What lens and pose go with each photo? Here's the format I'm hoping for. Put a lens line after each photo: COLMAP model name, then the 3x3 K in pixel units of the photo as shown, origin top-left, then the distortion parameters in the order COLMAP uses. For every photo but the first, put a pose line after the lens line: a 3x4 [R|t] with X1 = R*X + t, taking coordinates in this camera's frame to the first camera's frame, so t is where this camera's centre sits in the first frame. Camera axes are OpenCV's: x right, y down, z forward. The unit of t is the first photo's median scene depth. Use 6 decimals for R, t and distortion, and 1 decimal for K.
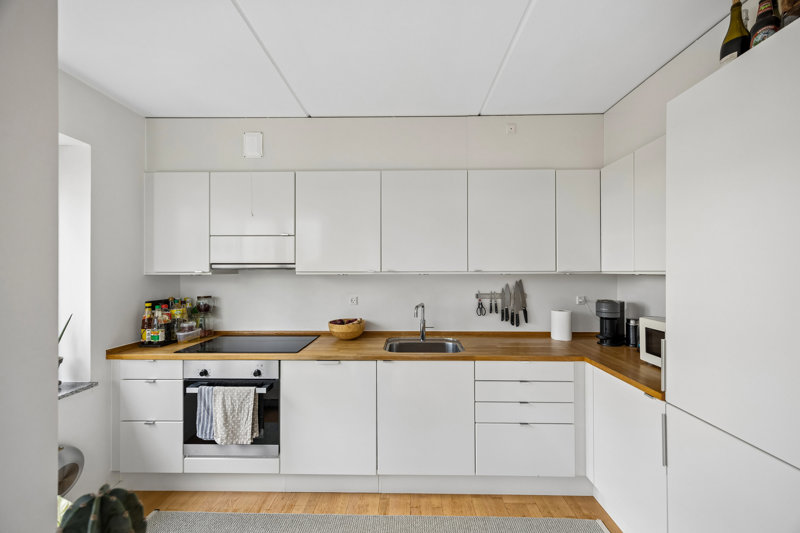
lens RADIAL K [[310.5, 0, 406.0], [0, 310.5, 269.7], [0, 0, 1]] dist [0.003819, -0.000814]
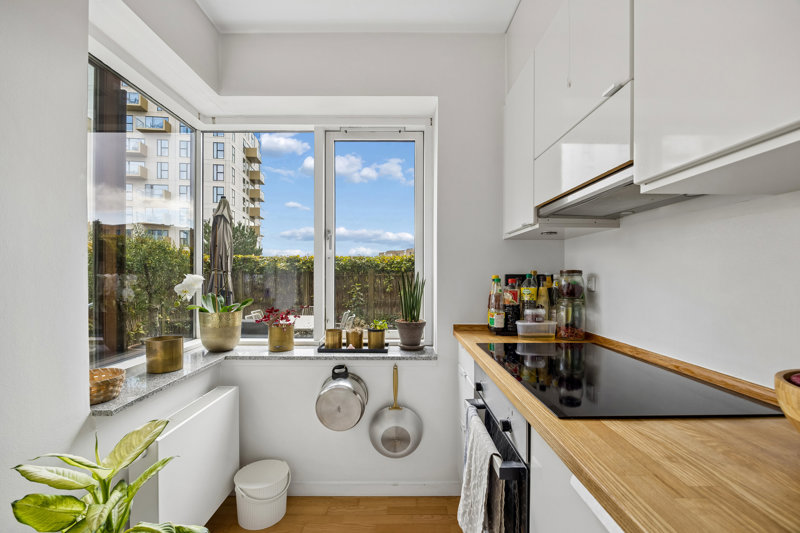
lens RADIAL K [[362.0, 0, 399.6], [0, 362.0, 265.2], [0, 0, 1]] dist [-0.025233, -0.000041]
pose [[0.011923, -0.026310, -0.999583, 0.057982], [-0.000280, 0.999654, -0.026315, 0.106970], [0.999929, 0.000593, 0.011911, 0.763220]]
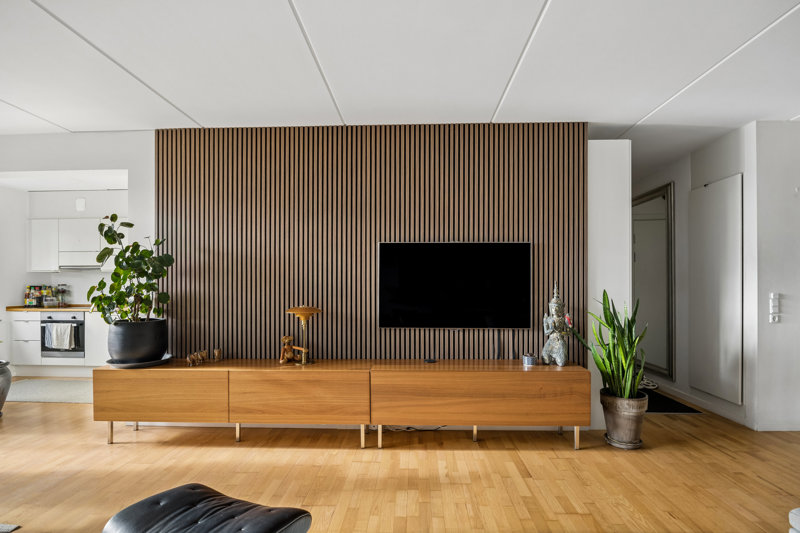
lens RADIAL K [[362.0, 0, 408.5], [0, 362.0, 286.6], [0, 0, 1]] dist [-0.025233, -0.000041]
pose [[0.999989, -0.004559, -0.000717, 1.626126], [0.004563, 0.999978, 0.004815, 0.112563], [0.000695, -0.004818, 0.999988, -1.261125]]
